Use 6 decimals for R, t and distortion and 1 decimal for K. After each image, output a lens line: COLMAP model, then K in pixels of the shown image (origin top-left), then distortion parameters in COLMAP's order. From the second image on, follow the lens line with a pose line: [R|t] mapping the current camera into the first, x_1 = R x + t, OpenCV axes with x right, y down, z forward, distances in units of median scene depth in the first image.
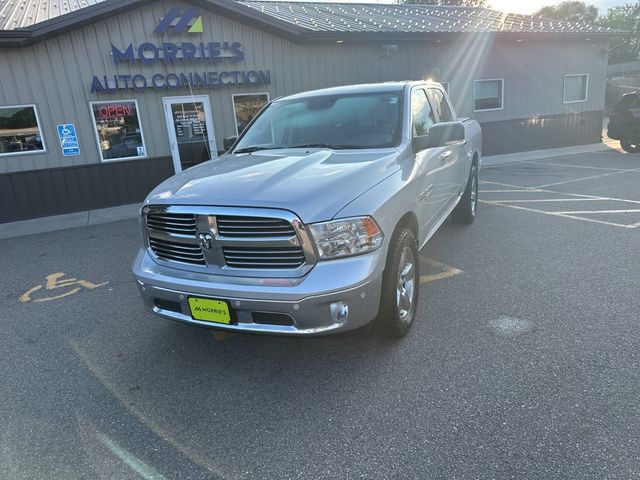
lens RADIAL K [[461.6, 0, 322.8], [0, 461.6, 238.2], [0, 0, 1]] dist [0.028191, -0.038890]
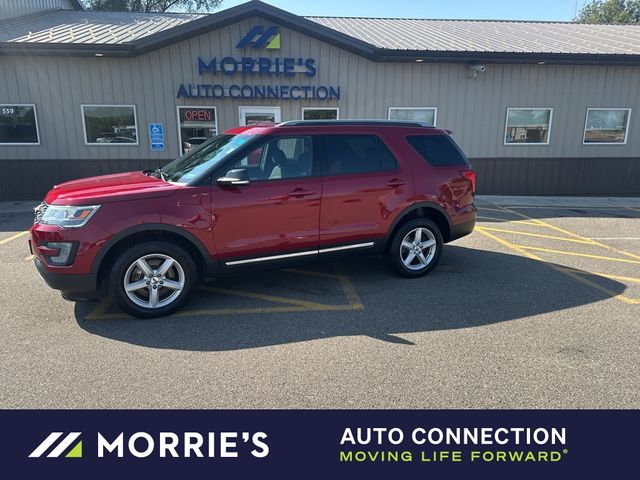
lens RADIAL K [[461.6, 0, 321.7], [0, 461.6, 244.7], [0, 0, 1]] dist [0.028191, -0.038890]
pose [[0.934462, 0.160171, -0.318002, 0.247317], [-0.163117, 0.986451, 0.017529, -0.030534], [0.316501, 0.035492, 0.947928, 0.029773]]
